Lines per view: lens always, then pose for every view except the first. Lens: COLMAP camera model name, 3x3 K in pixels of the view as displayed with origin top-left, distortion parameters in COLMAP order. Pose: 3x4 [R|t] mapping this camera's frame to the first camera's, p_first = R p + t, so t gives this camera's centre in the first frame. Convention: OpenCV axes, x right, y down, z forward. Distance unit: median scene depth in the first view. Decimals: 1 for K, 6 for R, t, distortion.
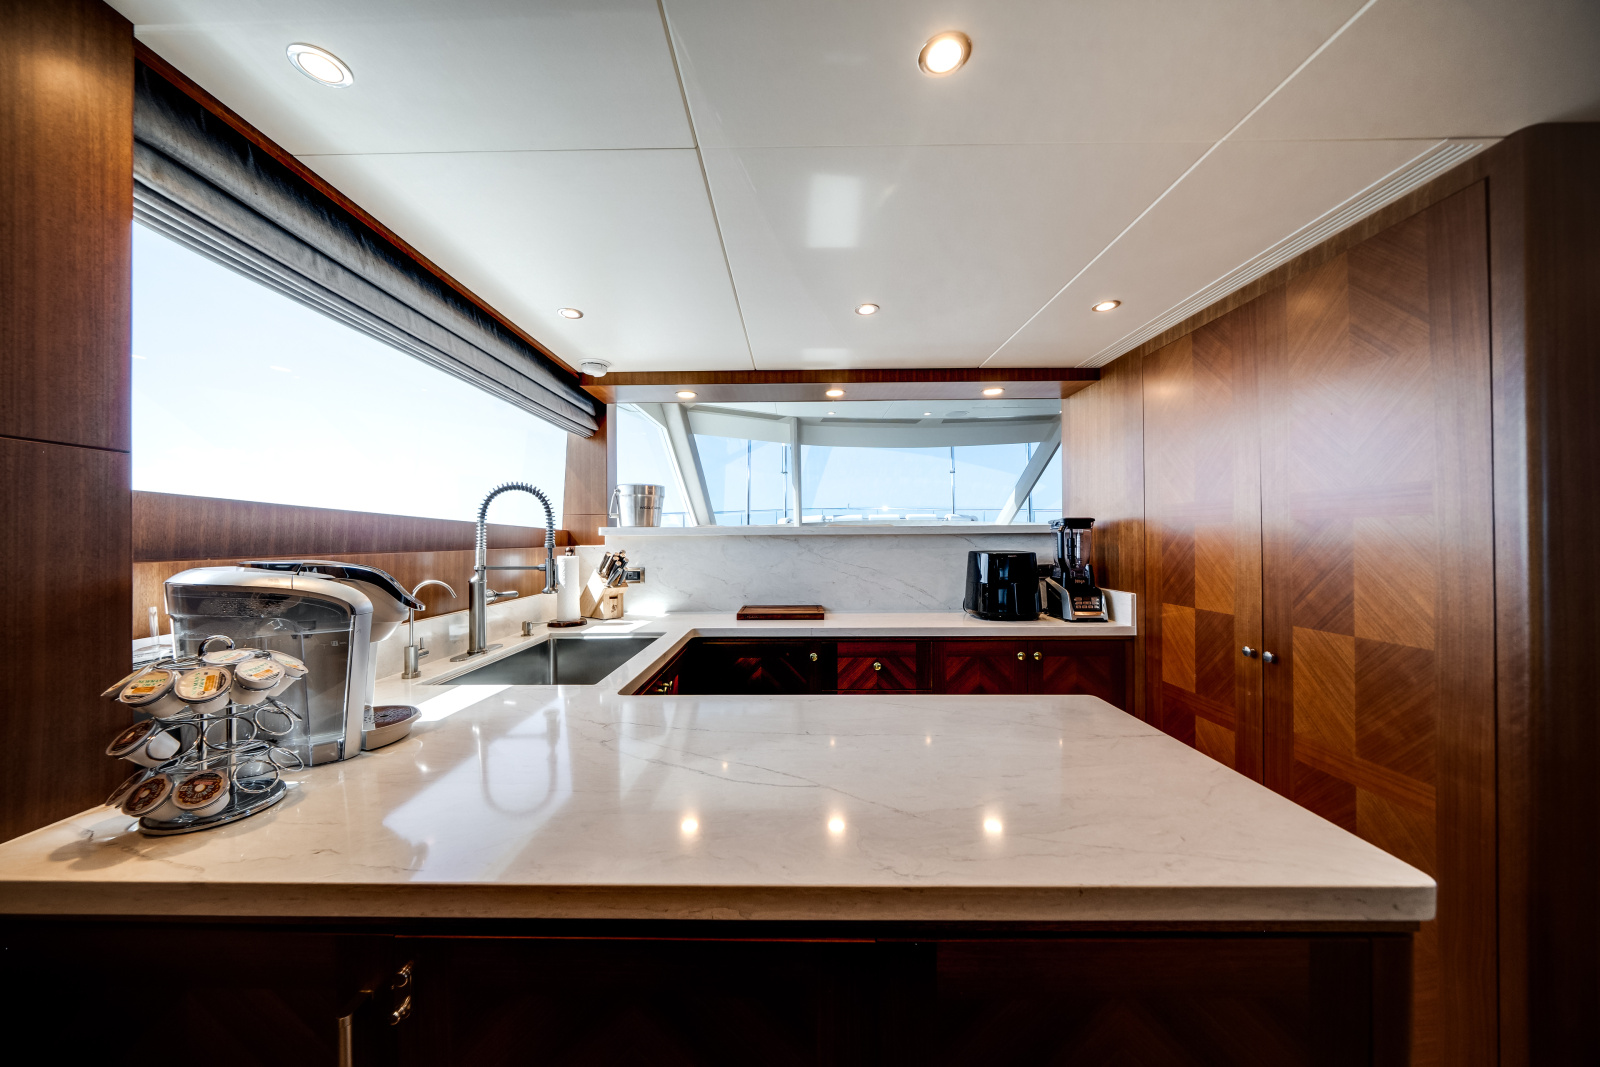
lens RADIAL K [[545.6, 0, 796.9], [0, 545.6, 538.6], [0, 0, 1]] dist [-0.001284, 0.000200]
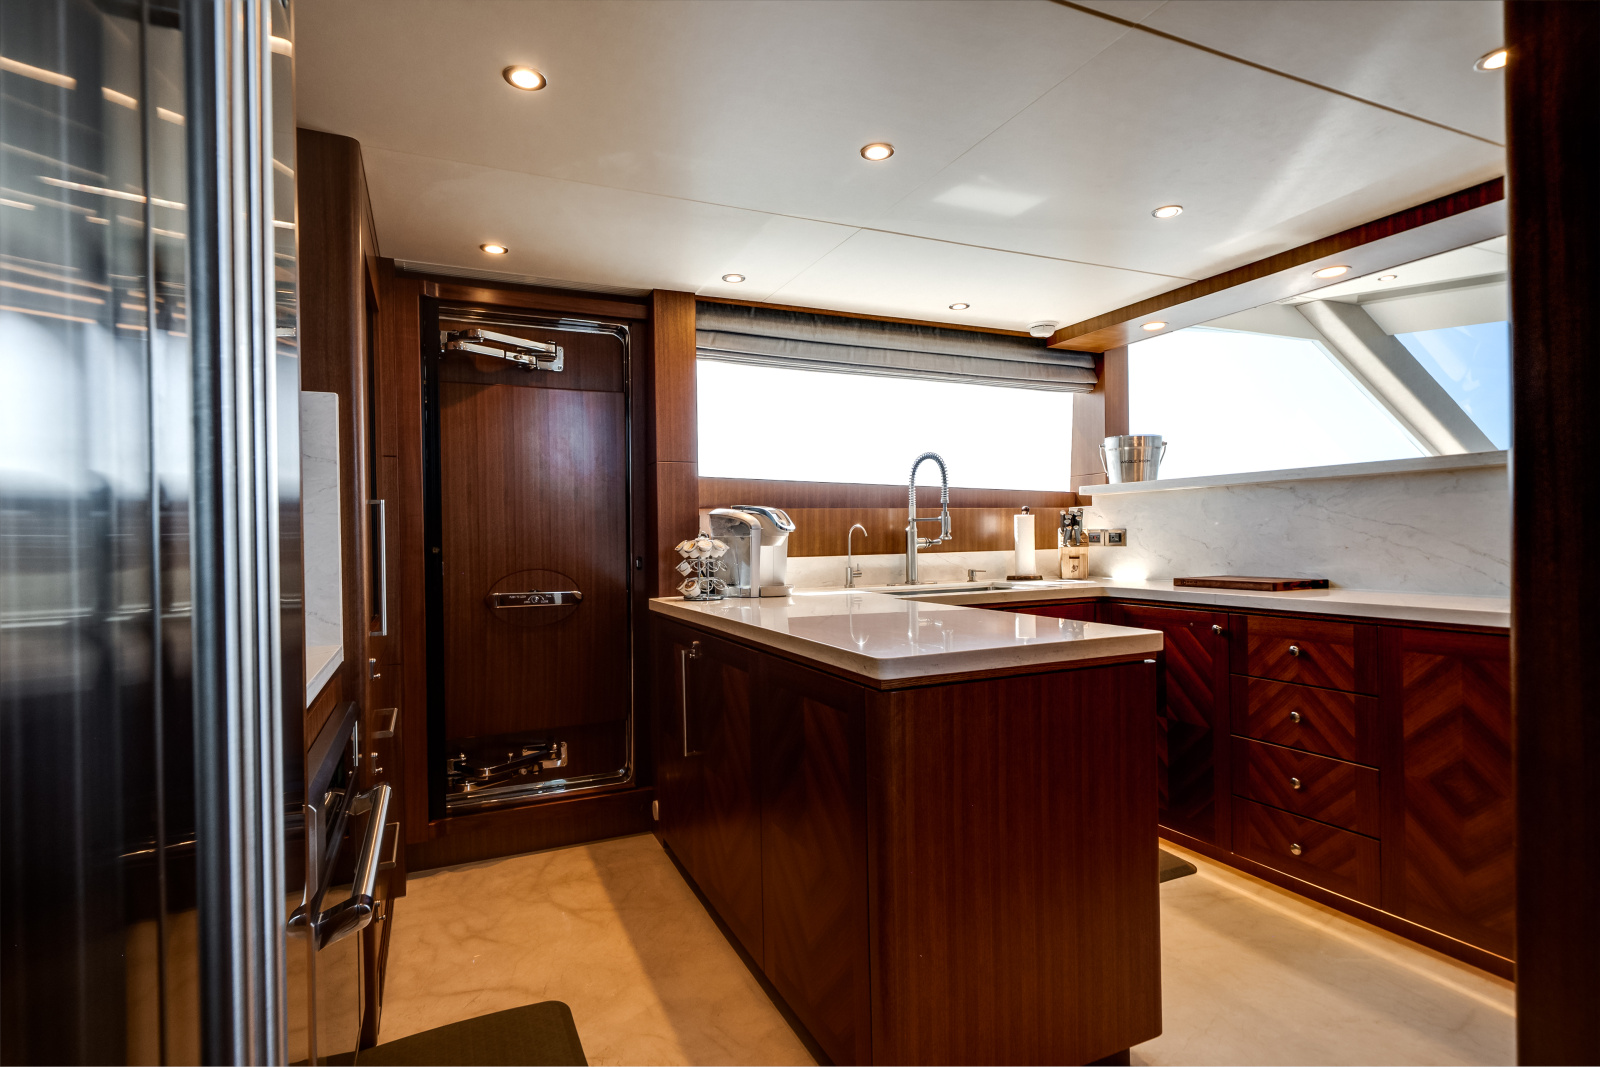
lens RADIAL K [[804.2, 0, 797.3], [0, 804.2, 536.8], [0, 0, 1]] dist [-0.004763, -0.000287]
pose [[0.425251, -0.003853, -0.905067, 0.835178], [0.014882, 0.999886, 0.002736, 0.066589], [0.904953, -0.014633, 0.425260, -0.062187]]
